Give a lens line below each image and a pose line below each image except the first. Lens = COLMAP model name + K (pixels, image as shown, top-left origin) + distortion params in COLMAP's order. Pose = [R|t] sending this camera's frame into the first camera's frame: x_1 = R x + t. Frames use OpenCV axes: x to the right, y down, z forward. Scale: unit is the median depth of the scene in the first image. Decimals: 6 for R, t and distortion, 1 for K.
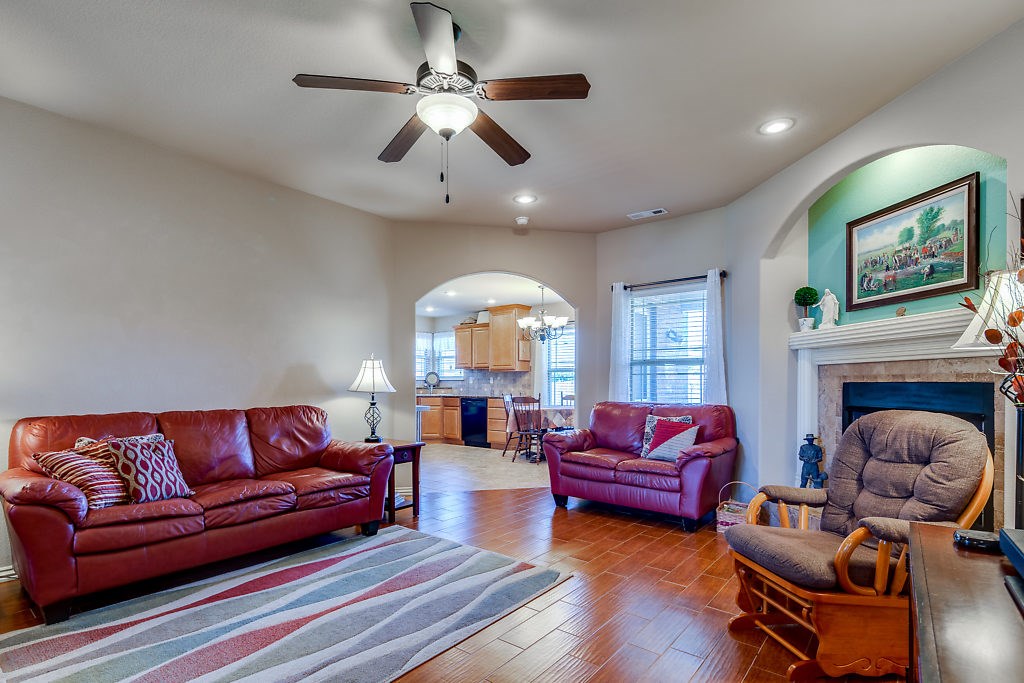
lens RADIAL K [[490.6, 0, 507.2], [0, 490.6, 385.1], [0, 0, 1]] dist [-0.002850, -0.000691]
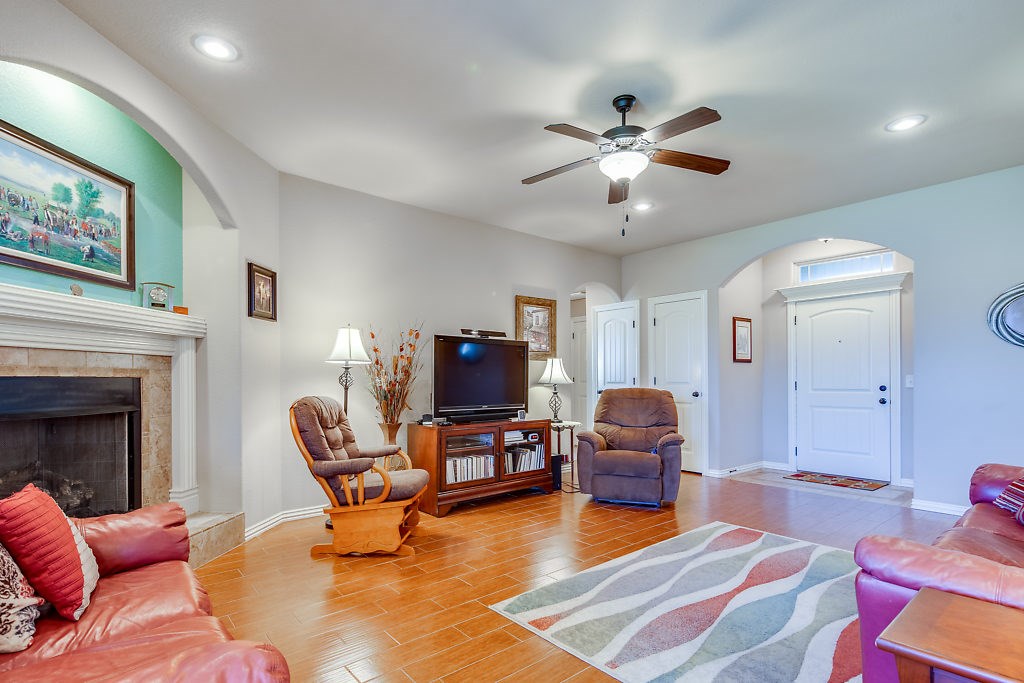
lens RADIAL K [[504.2, 0, 512.7], [0, 504.2, 378.9], [0, 0, 1]] dist [0.001166, -0.000316]
pose [[-0.984132, -0.001326, 0.177435, -0.055548], [-0.000804, 0.999995, 0.003012, -0.005242], [-0.177439, 0.002821, -0.984128, 1.614662]]
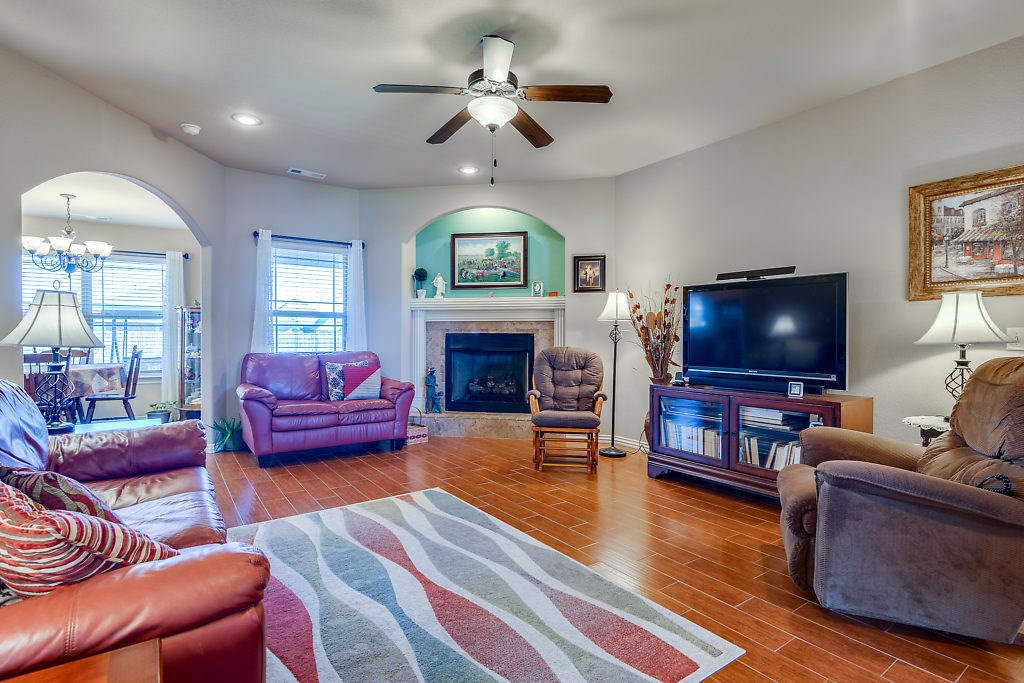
lens RADIAL K [[503.2, 0, 487.1], [0, 503.2, 336.2], [0, 0, 1]] dist [0.005637, -0.000224]
pose [[0.296693, -0.004148, 0.954964, -0.923701], [0.002751, 0.999990, 0.003489, -0.002356], [-0.954969, 0.001592, 0.296702, 0.439988]]
